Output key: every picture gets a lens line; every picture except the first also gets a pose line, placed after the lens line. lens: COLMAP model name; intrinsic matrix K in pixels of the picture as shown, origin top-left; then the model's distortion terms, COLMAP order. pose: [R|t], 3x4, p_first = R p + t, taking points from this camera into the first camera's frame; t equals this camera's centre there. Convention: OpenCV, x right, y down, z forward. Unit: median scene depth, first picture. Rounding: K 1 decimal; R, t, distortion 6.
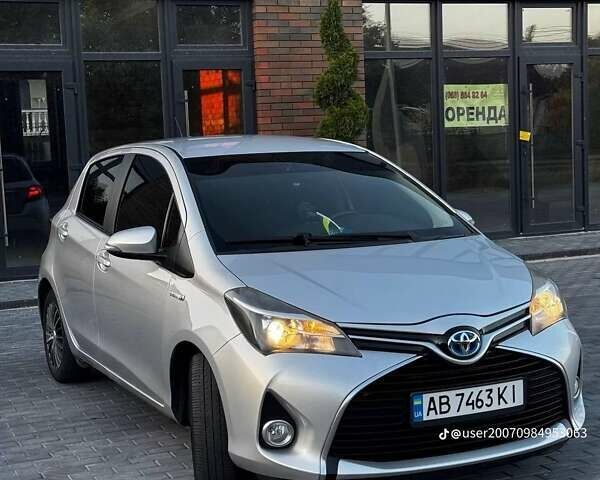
lens RADIAL K [[713.6, 0, 300.0], [0, 713.6, 240.0], [0, 0, 1]] dist [-0.018537, -0.013142]
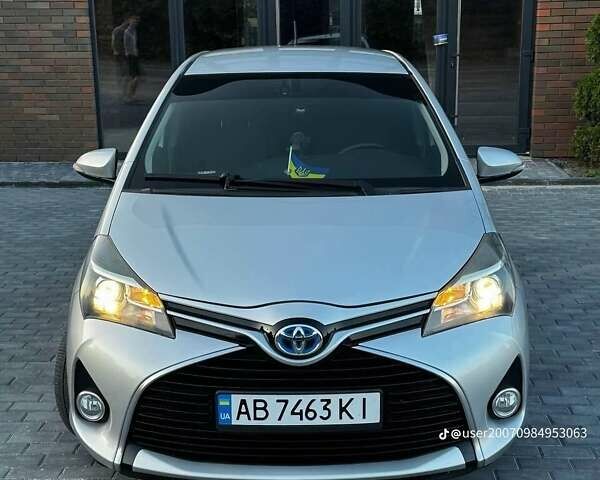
lens RADIAL K [[713.6, 0, 300.0], [0, 713.6, 240.0], [0, 0, 1]] dist [-0.018537, -0.013142]
pose [[0.958119, 0.107489, -0.265432, 0.434422], [-0.071343, 0.987253, 0.142273, -0.080240], [0.277342, -0.117378, 0.953574, 0.248542]]
